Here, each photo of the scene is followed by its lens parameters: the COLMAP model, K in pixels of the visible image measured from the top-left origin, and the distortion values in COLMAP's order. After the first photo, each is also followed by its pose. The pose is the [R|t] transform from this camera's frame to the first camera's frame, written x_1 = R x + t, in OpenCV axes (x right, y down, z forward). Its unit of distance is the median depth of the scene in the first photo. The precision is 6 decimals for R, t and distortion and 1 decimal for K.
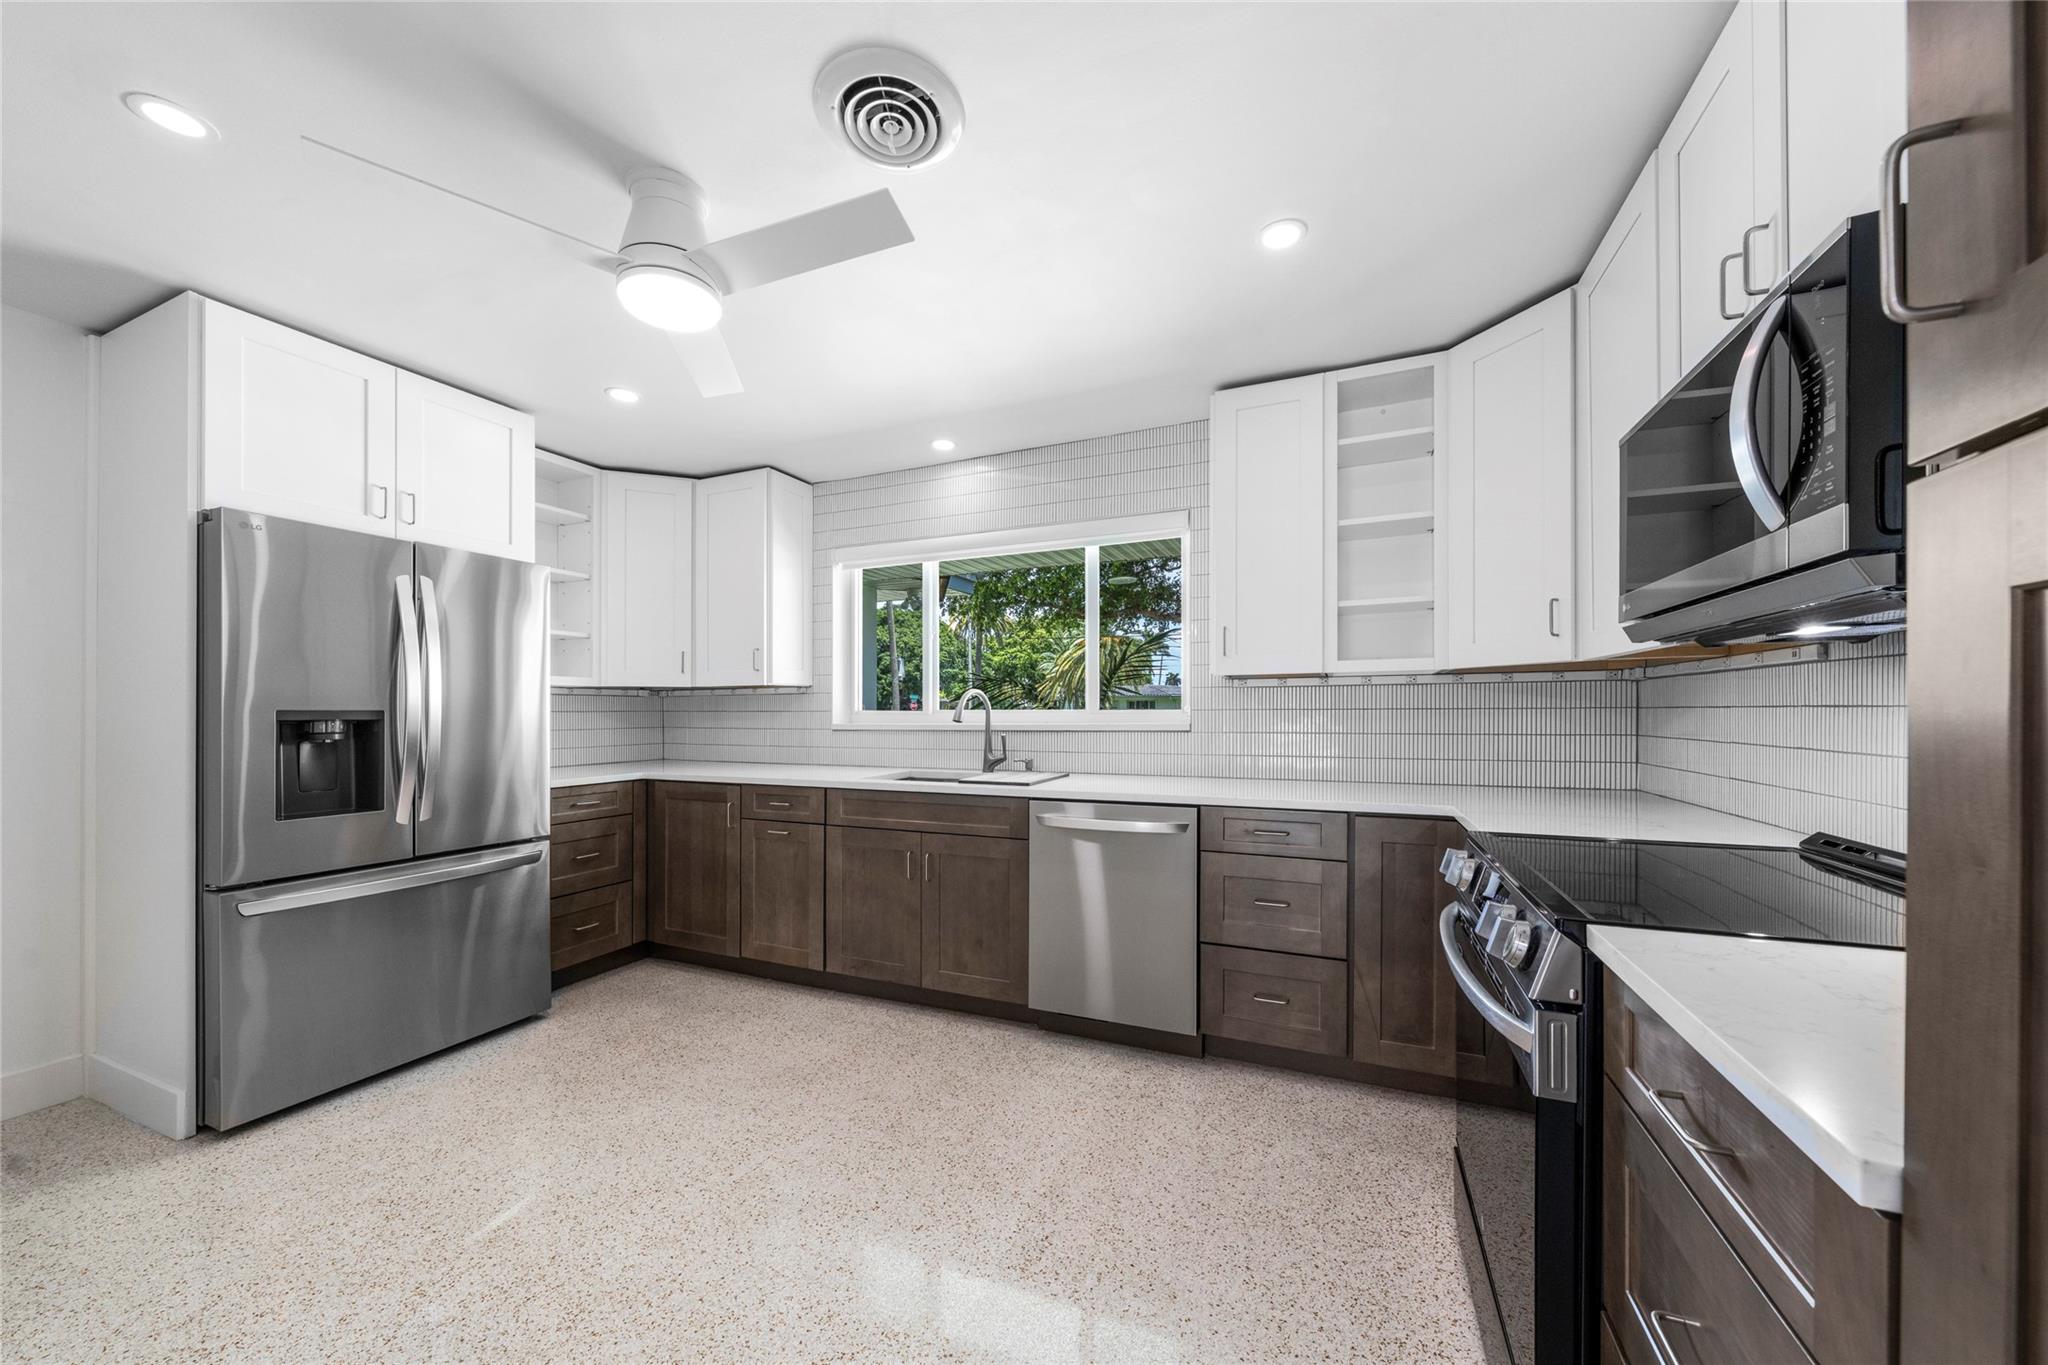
lens RADIAL K [[723.8, 0, 1015.0], [0, 723.8, 712.2], [0, 0, 1]] dist [0.000049, 0.000336]
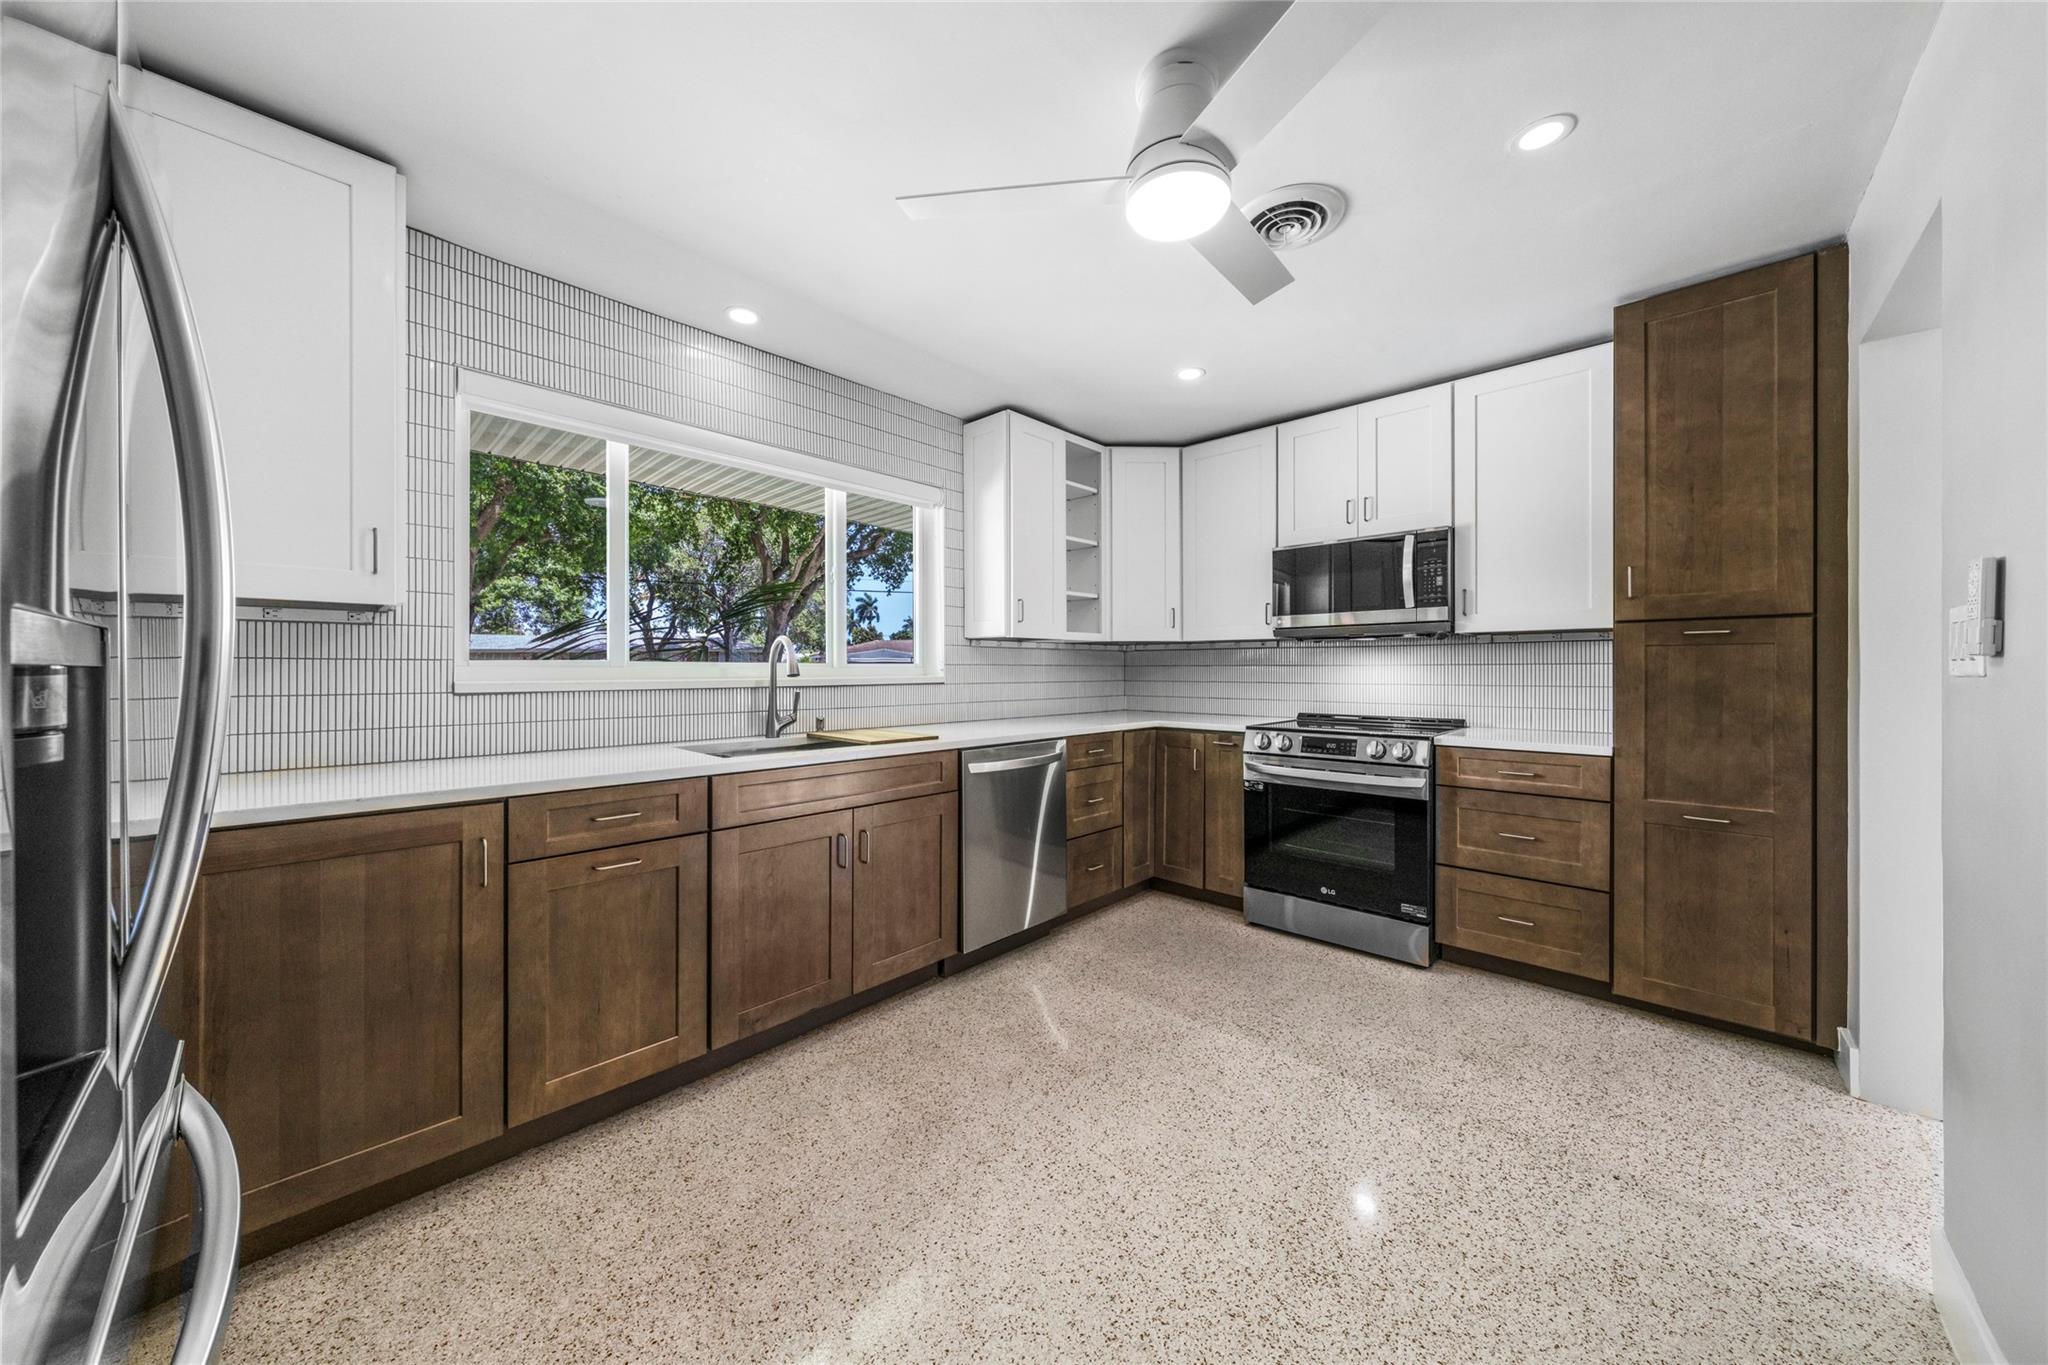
lens RADIAL K [[723.8, 0, 1025.7], [0, 723.8, 674.5], [0, 0, 1]] dist [0.000049, 0.000336]
pose [[0.316984, -0.000519, 0.948431, -0.885210], [-0.002569, 0.999996, 0.001406, 0.011075], [-0.948427, -0.002882, 0.316981, 0.569218]]
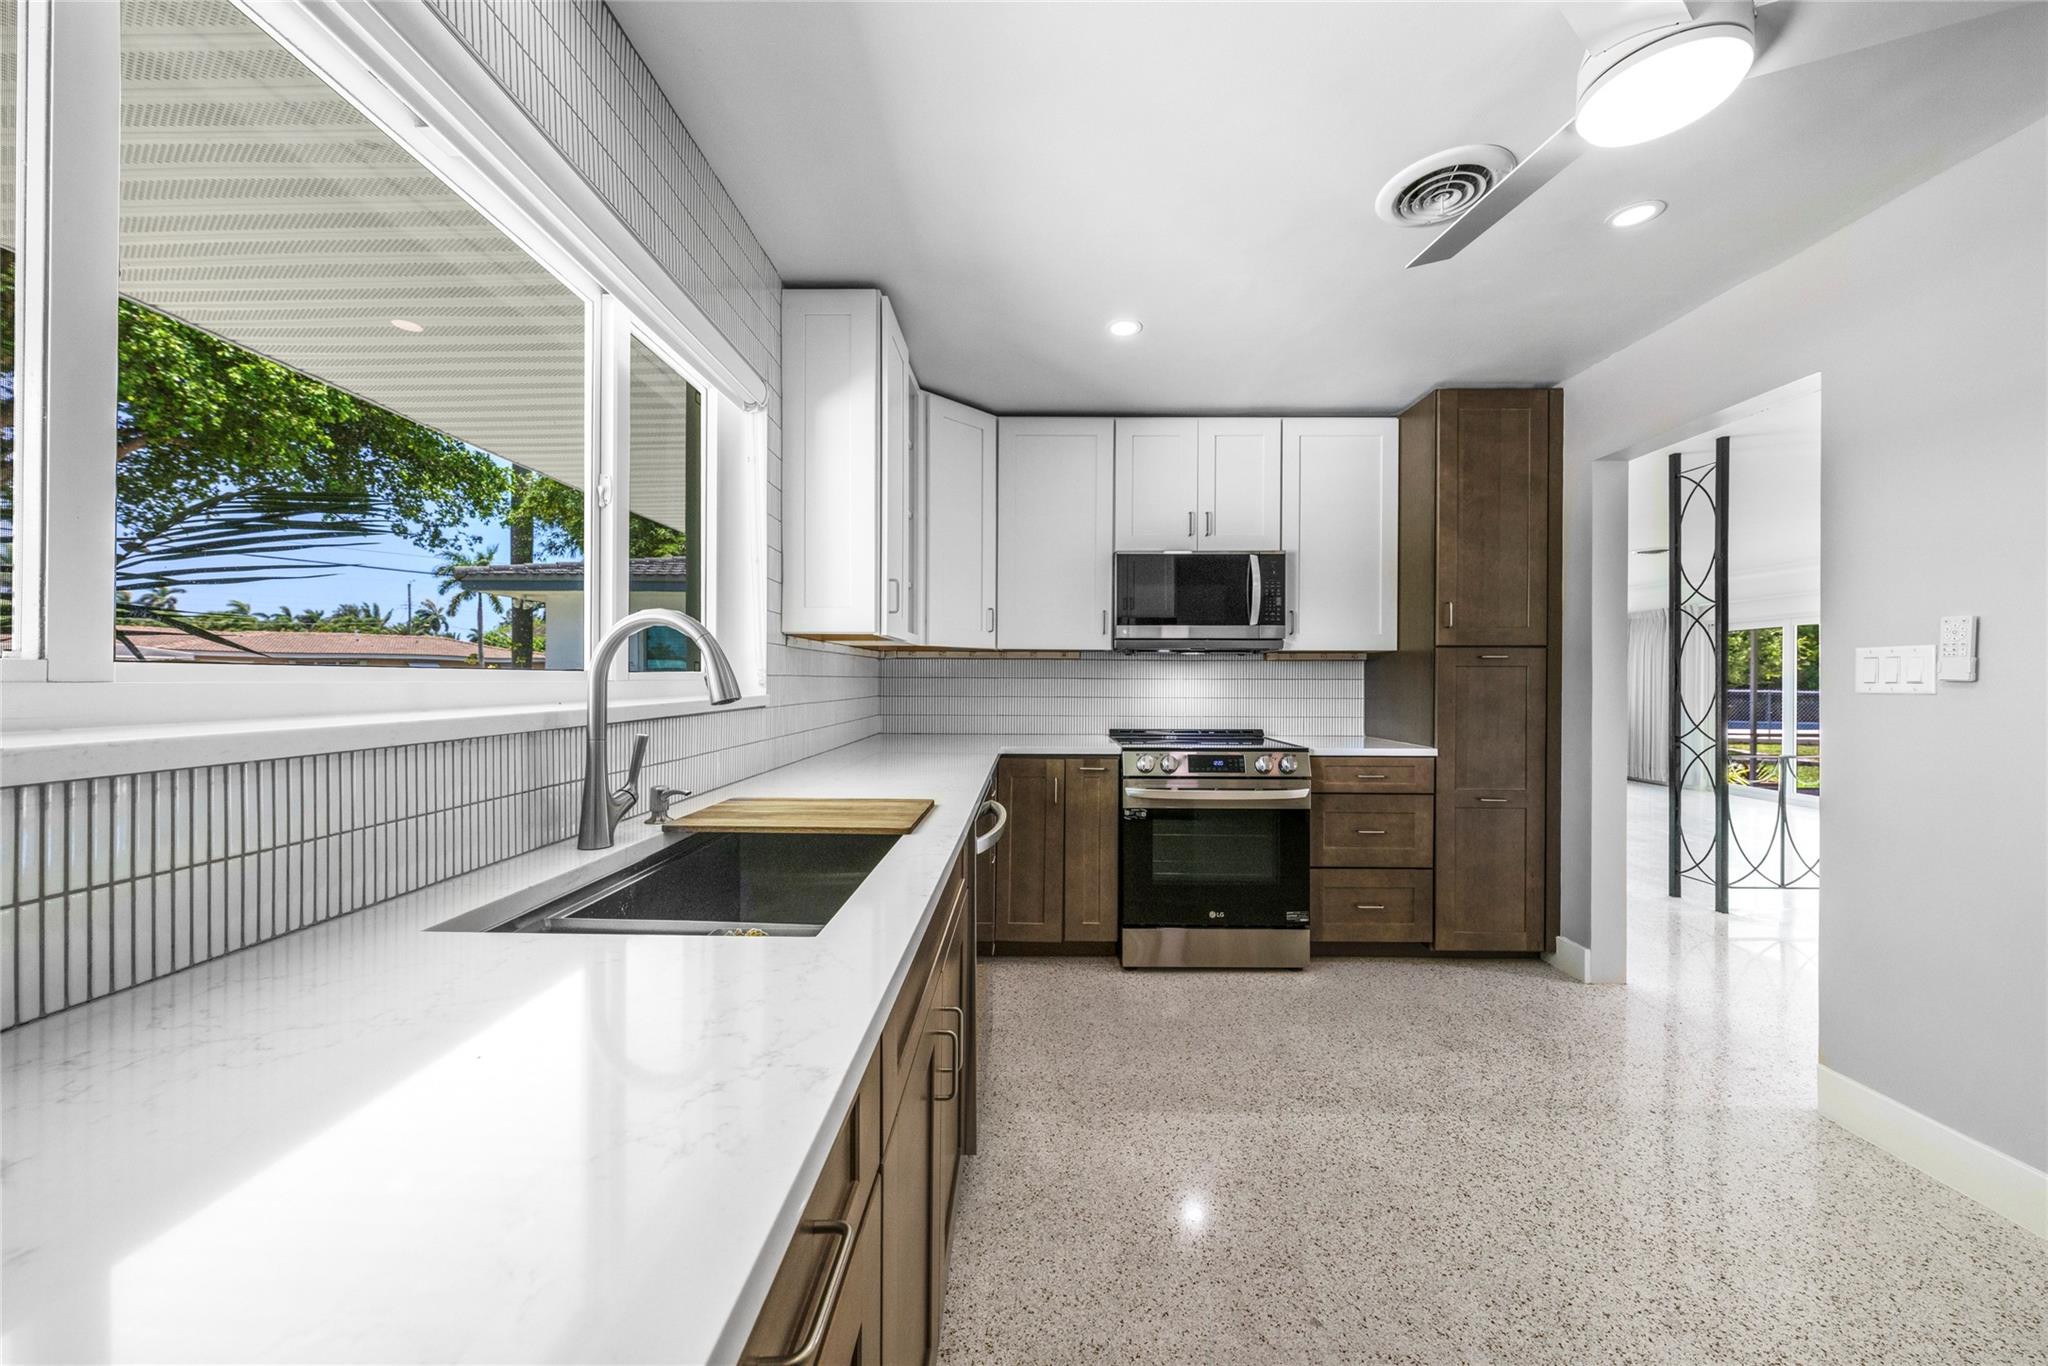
lens RADIAL K [[723.8, 0, 1048.0], [0, 723.8, 682.0], [0, 0, 1]] dist [0.000049, 0.000336]
pose [[-0.427341, 0.001116, 0.904090, -0.545148], [-0.003718, 0.999989, -0.002992, 0.004899], [-0.904083, -0.004640, -0.427332, 1.161417]]
